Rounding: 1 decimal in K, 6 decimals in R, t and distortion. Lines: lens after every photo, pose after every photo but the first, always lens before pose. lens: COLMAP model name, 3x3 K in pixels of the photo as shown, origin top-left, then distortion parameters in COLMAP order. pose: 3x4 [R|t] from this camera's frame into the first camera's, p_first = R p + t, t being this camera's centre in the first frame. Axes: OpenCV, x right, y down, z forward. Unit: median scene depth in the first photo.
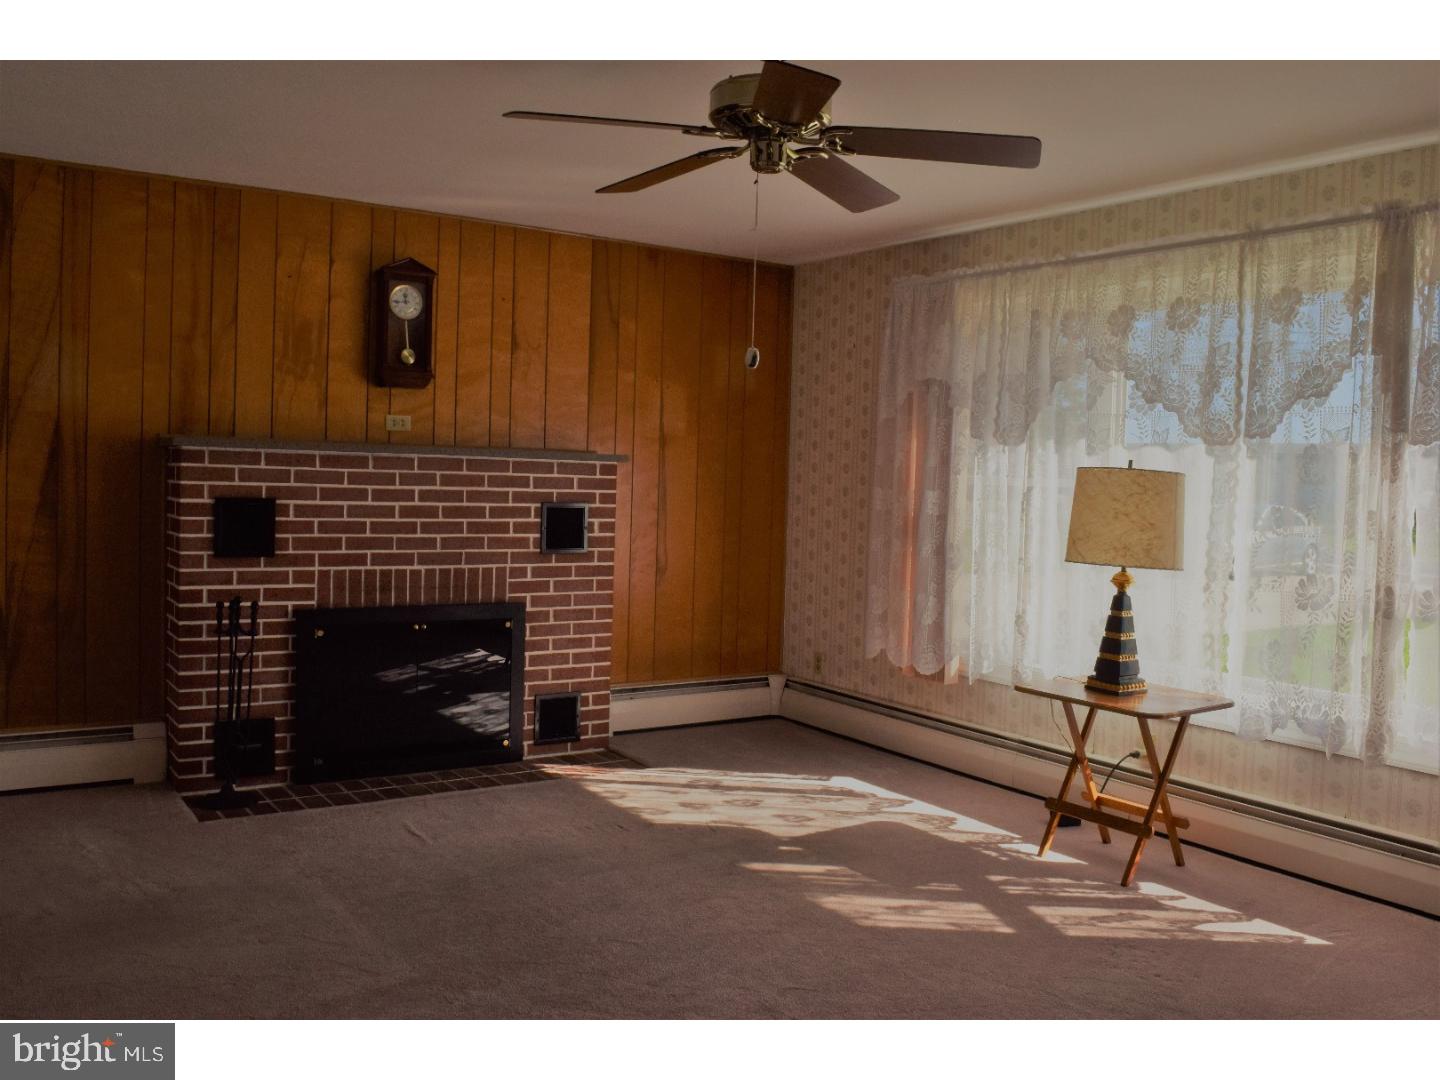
lens RADIAL K [[1194.3, 0, 720.0], [0, 1194.3, 540.0], [0, 0, 1]] dist [-0.094353, 0.025153]
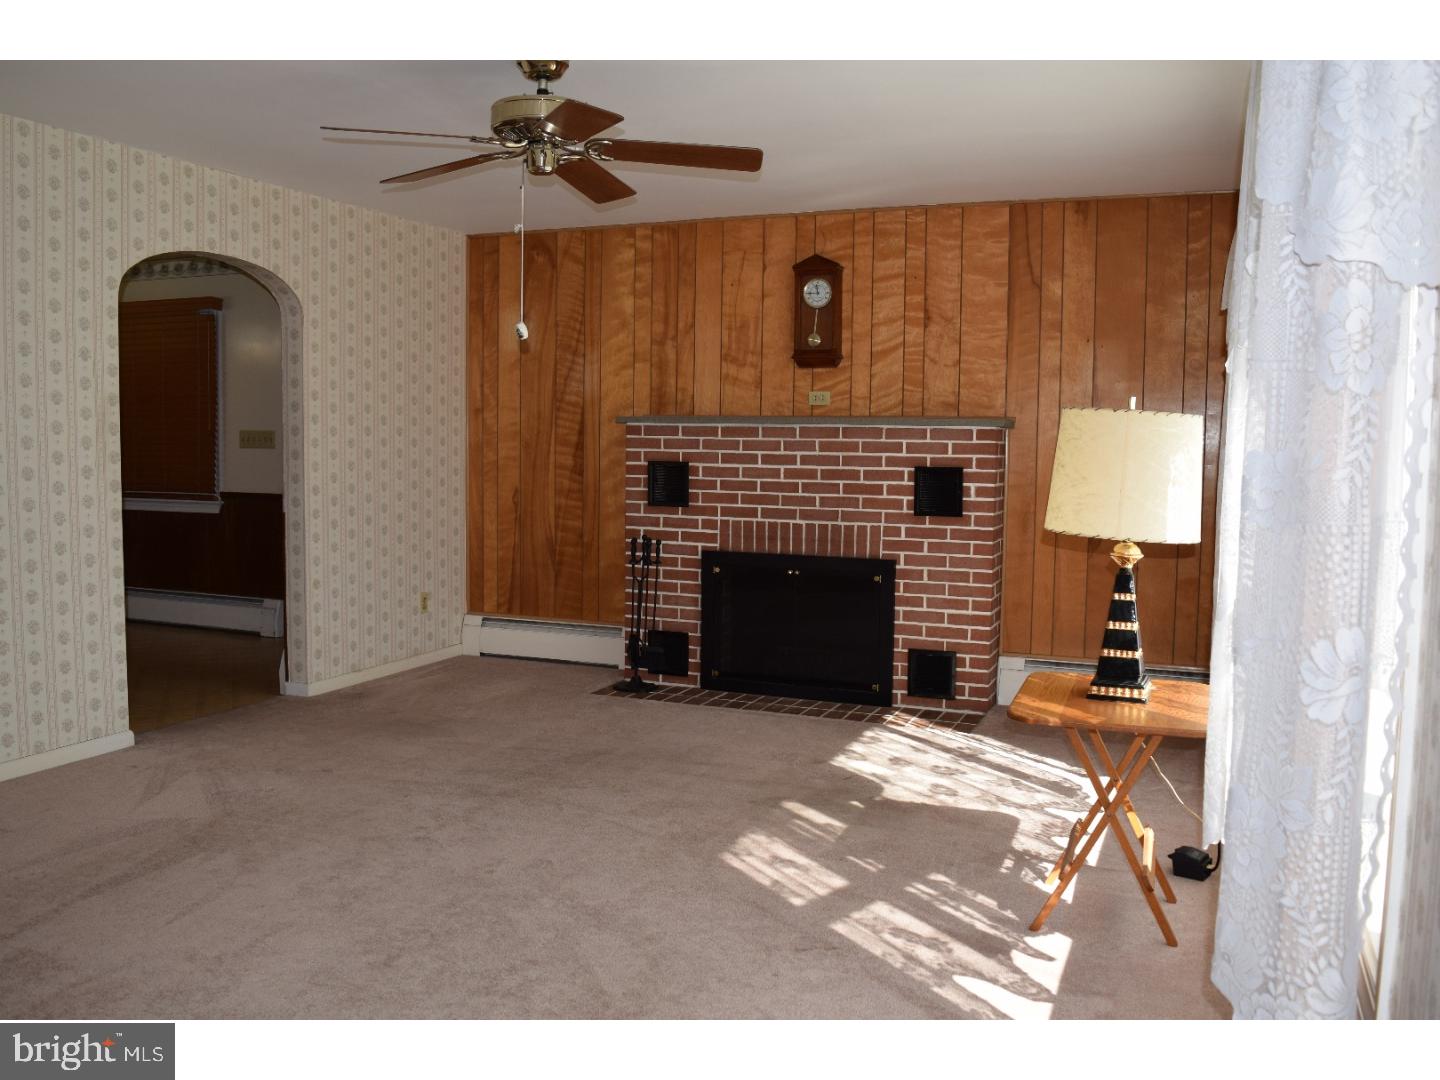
lens RADIAL K [[1194.3, 0, 720.0], [0, 1194.3, 540.0], [0, 0, 1]] dist [-0.094353, 0.025153]
pose [[0.554122, 0.043416, -0.831303, 0.688919], [-0.040031, 0.998873, 0.025484, 0.014580], [0.831473, 0.019156, 0.555235, 0.292613]]
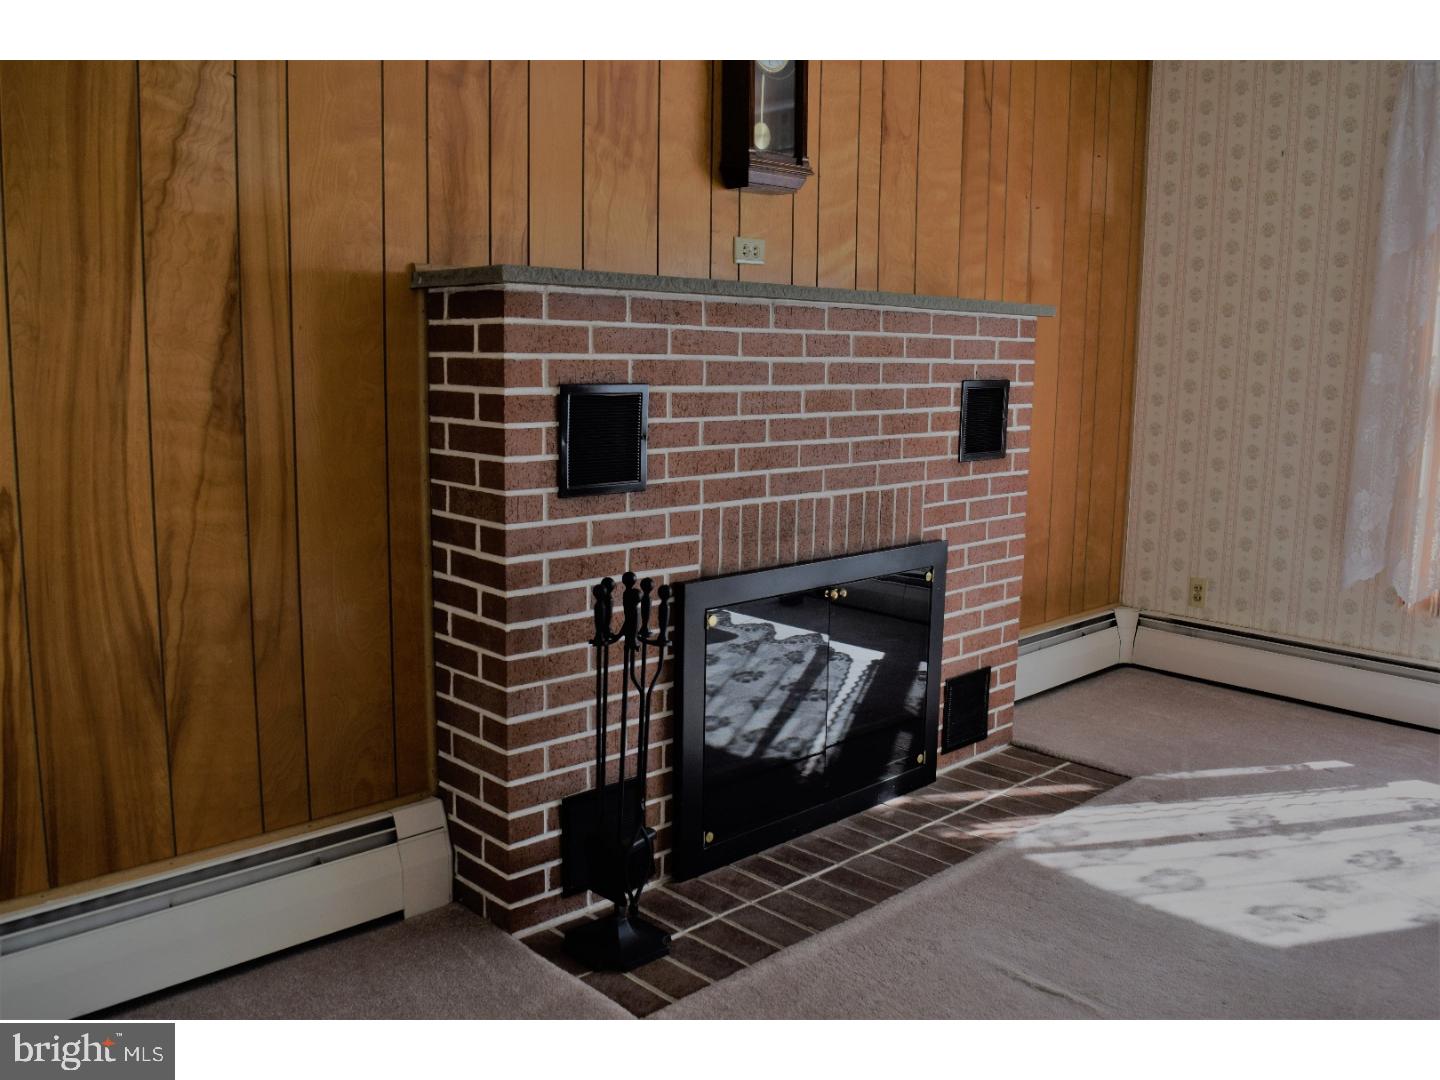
lens RADIAL K [[1194.3, 0, 720.0], [0, 1194.3, 540.0], [0, 0, 1]] dist [-0.094353, 0.025153]
pose [[0.985771, -0.044180, 0.162185, -0.413797], [0.026517, 0.993633, 0.109497, -0.021644], [-0.165990, -0.103638, 0.980666, 0.427260]]
